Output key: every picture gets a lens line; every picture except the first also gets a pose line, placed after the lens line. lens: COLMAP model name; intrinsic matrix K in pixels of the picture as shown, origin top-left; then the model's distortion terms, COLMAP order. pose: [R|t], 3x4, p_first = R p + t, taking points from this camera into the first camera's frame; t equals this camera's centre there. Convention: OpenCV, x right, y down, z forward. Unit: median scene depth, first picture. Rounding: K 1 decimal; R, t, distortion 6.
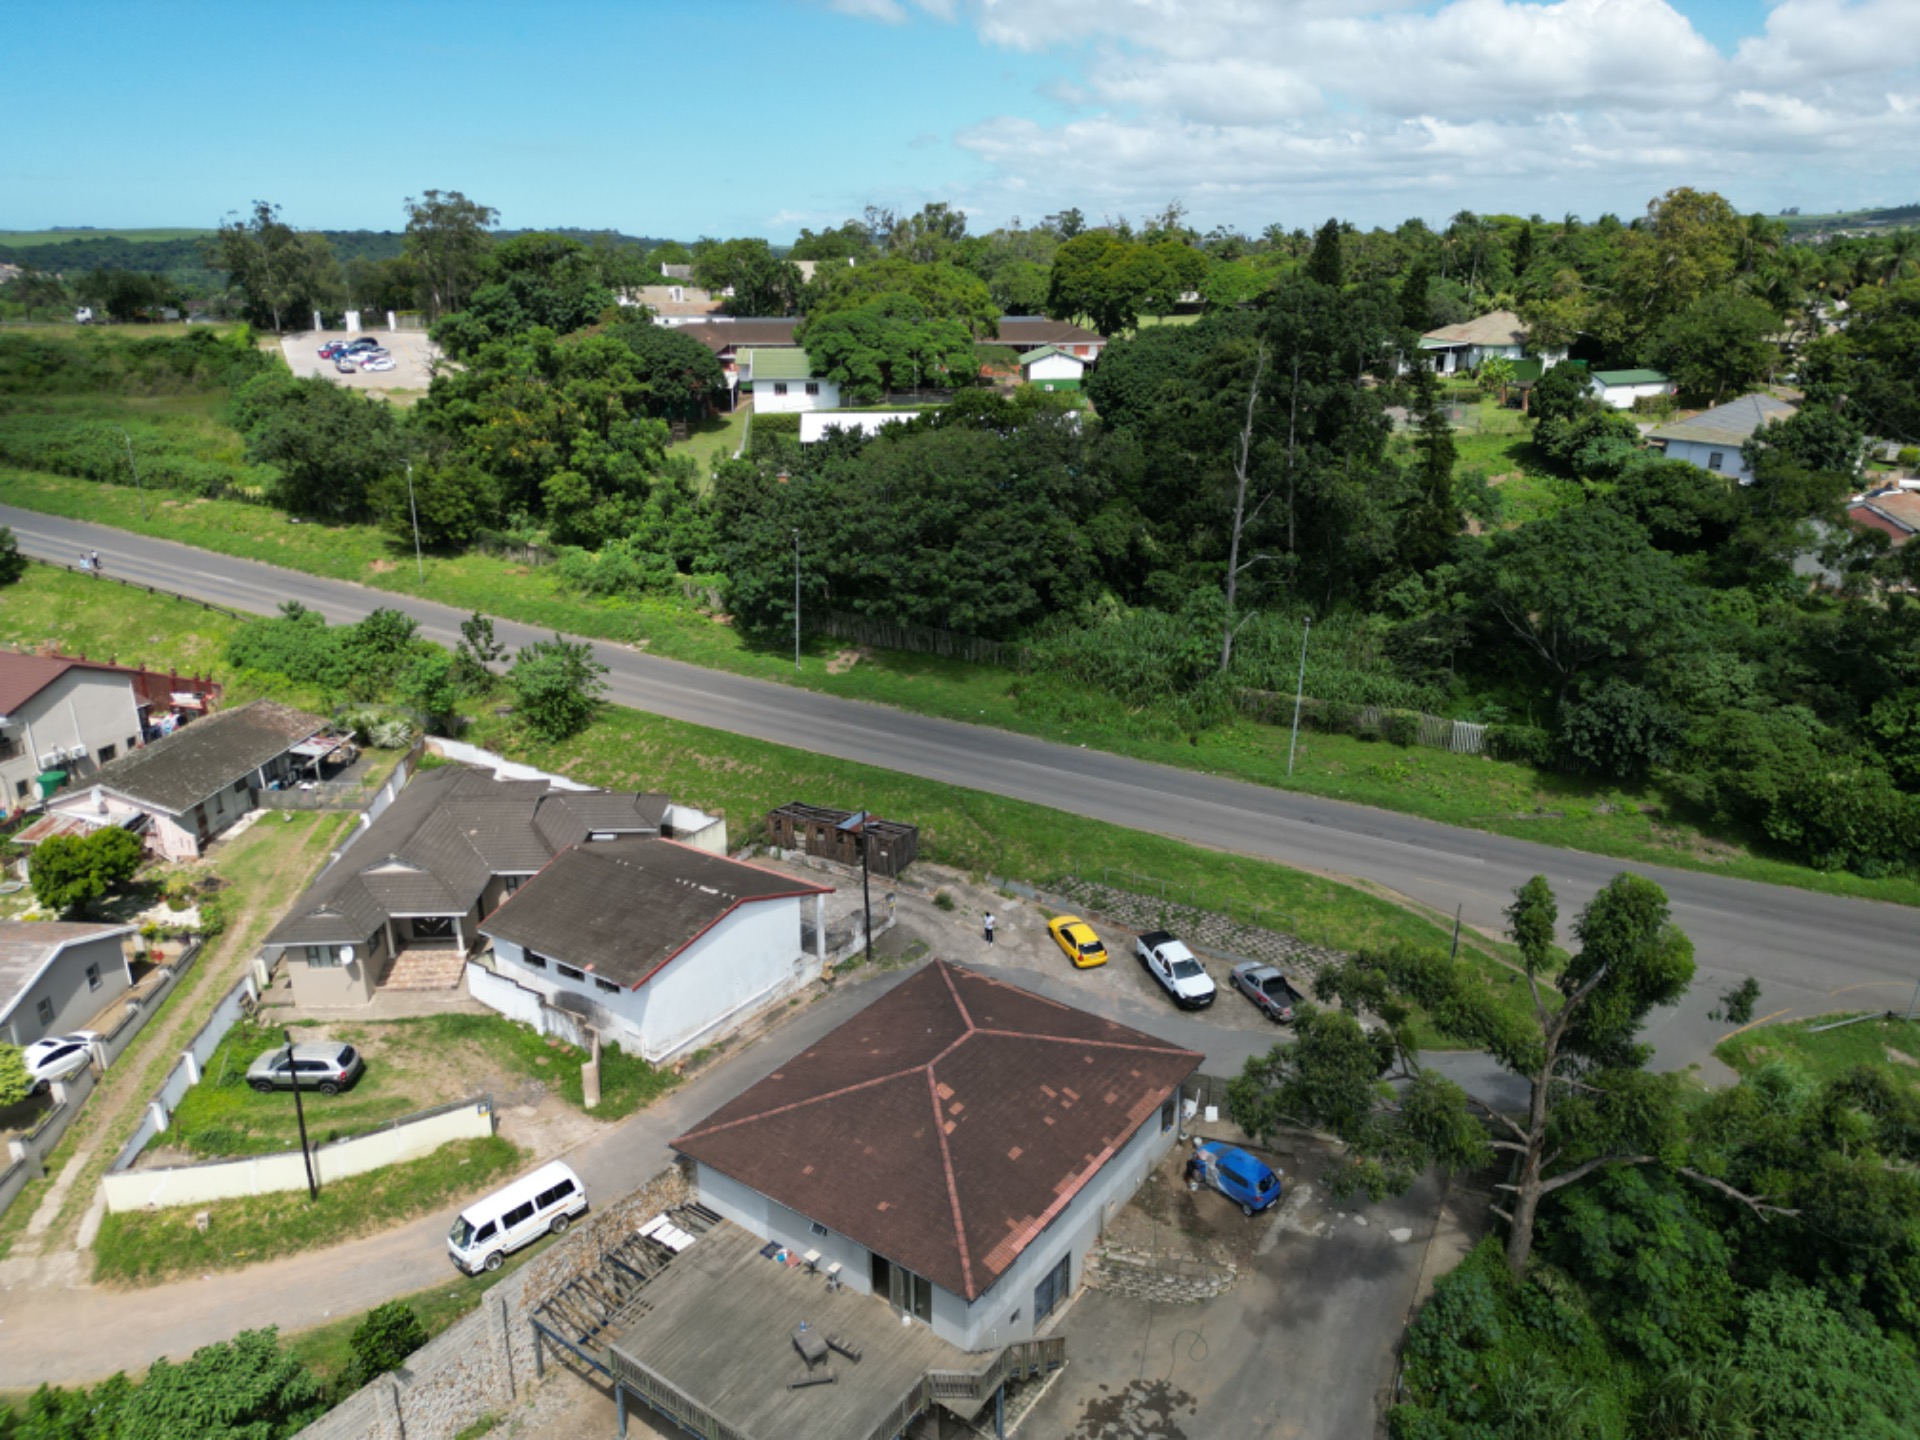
lens RADIAL K [[1342.6, 0, 953.5], [0, 1342.6, 720.3], [0, 0, 1]] dist [0.106532, -0.132440]
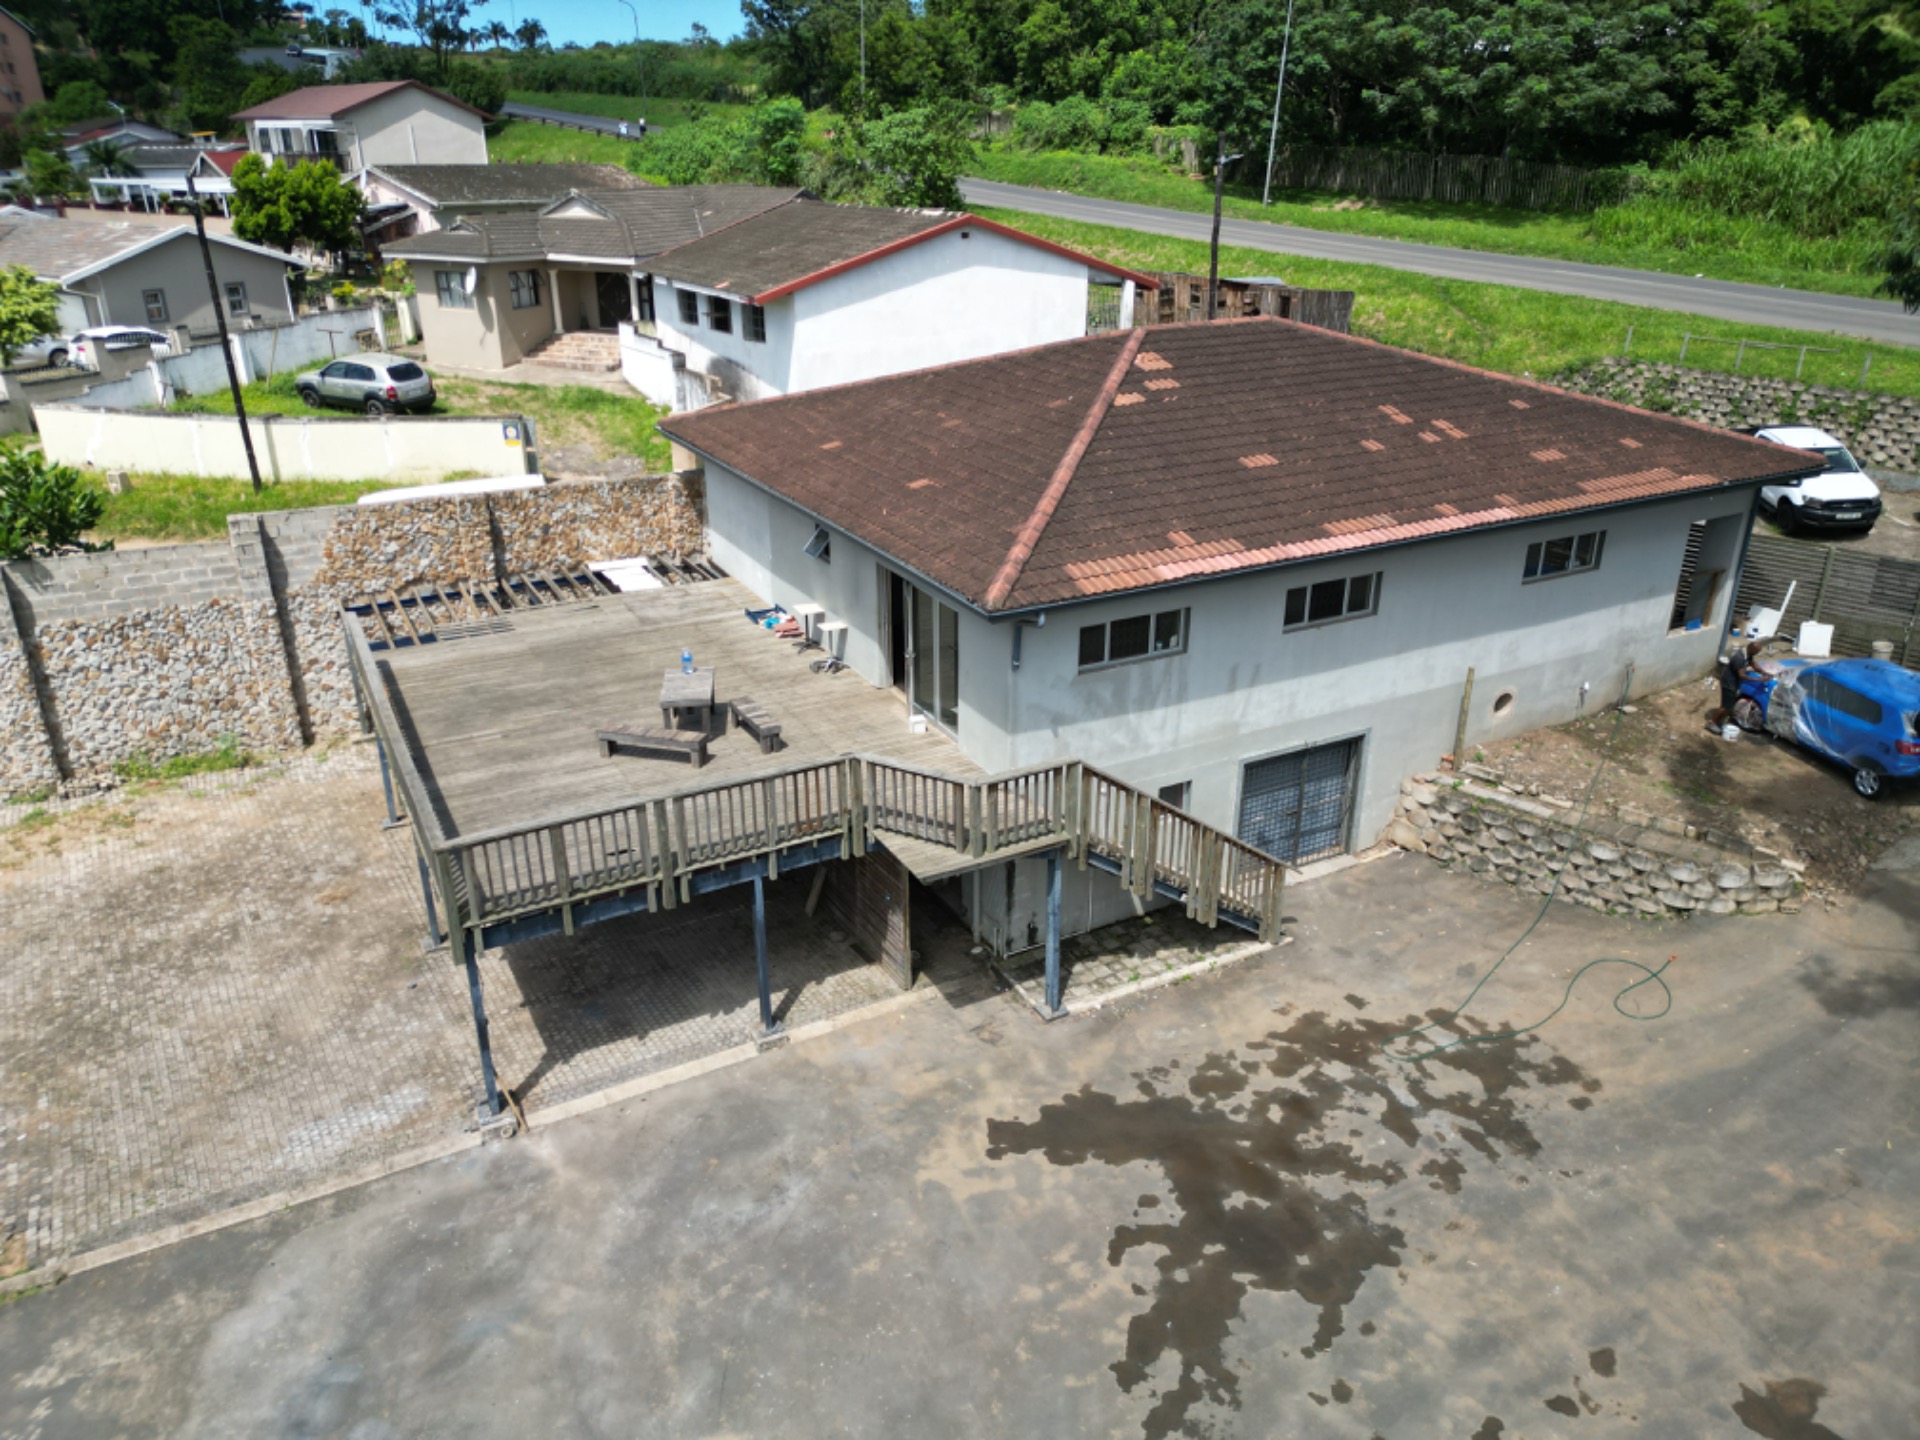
lens RADIAL K [[1346.3, 0, 957.3], [0, 1346.3, 714.4], [0, 0, 1]] dist [0.055926, -0.043912]
pose [[0.898966, 0.173954, -0.401995, 0.115488], [-0.148699, 0.984455, 0.093470, 0.296248], [0.412006, -0.024250, 0.910859, 0.454458]]
